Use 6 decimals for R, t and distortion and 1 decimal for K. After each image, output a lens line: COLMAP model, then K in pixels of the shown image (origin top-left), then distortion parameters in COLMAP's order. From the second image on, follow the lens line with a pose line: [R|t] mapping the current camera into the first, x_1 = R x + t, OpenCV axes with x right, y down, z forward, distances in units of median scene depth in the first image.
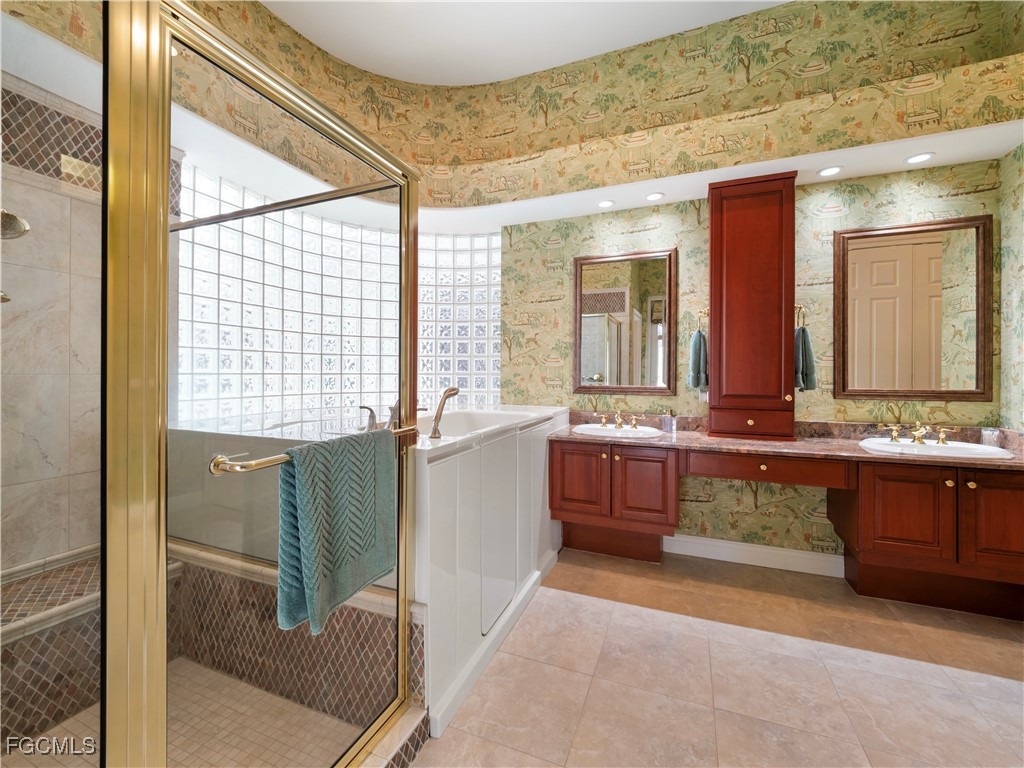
lens RADIAL K [[436.9, 0, 507.2], [0, 436.9, 382.3], [0, 0, 1]] dist [-0.002712, -0.000526]
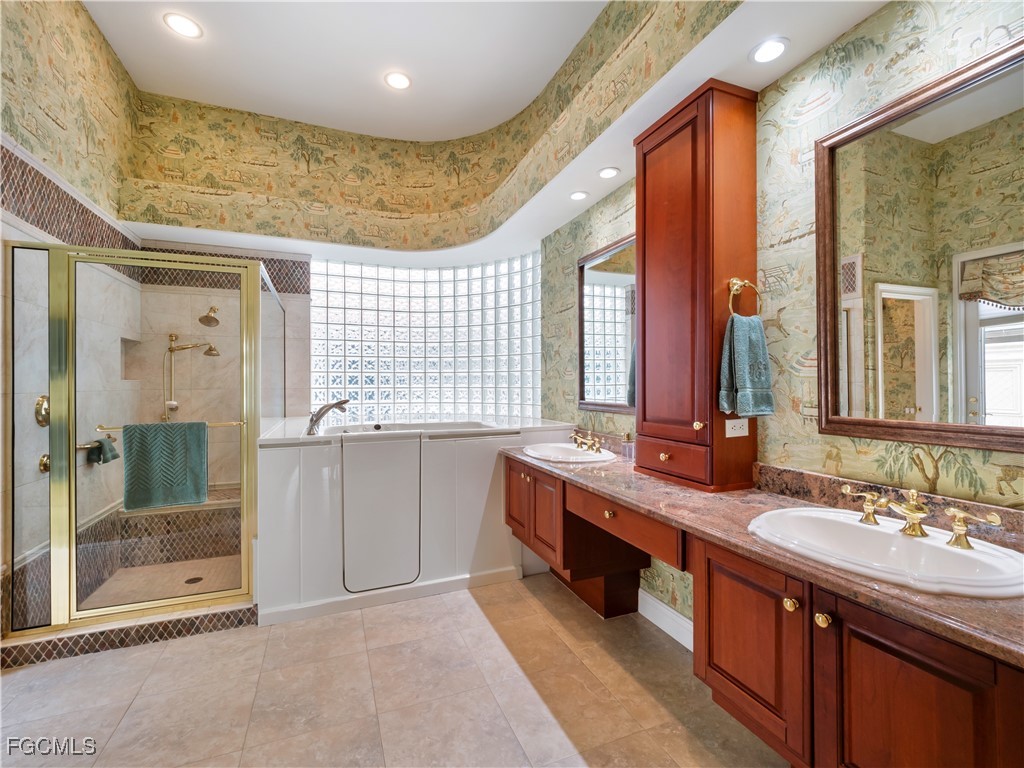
lens RADIAL K [[455.3, 0, 509.3], [0, 455.3, 393.6], [0, 0, 1]] dist [-0.000161, 0.000026]
pose [[0.692564, 0.010070, -0.721286, 0.918348], [-0.007383, 0.999949, 0.006871, -0.015657], [0.721319, 0.000566, 0.692603, 0.299791]]
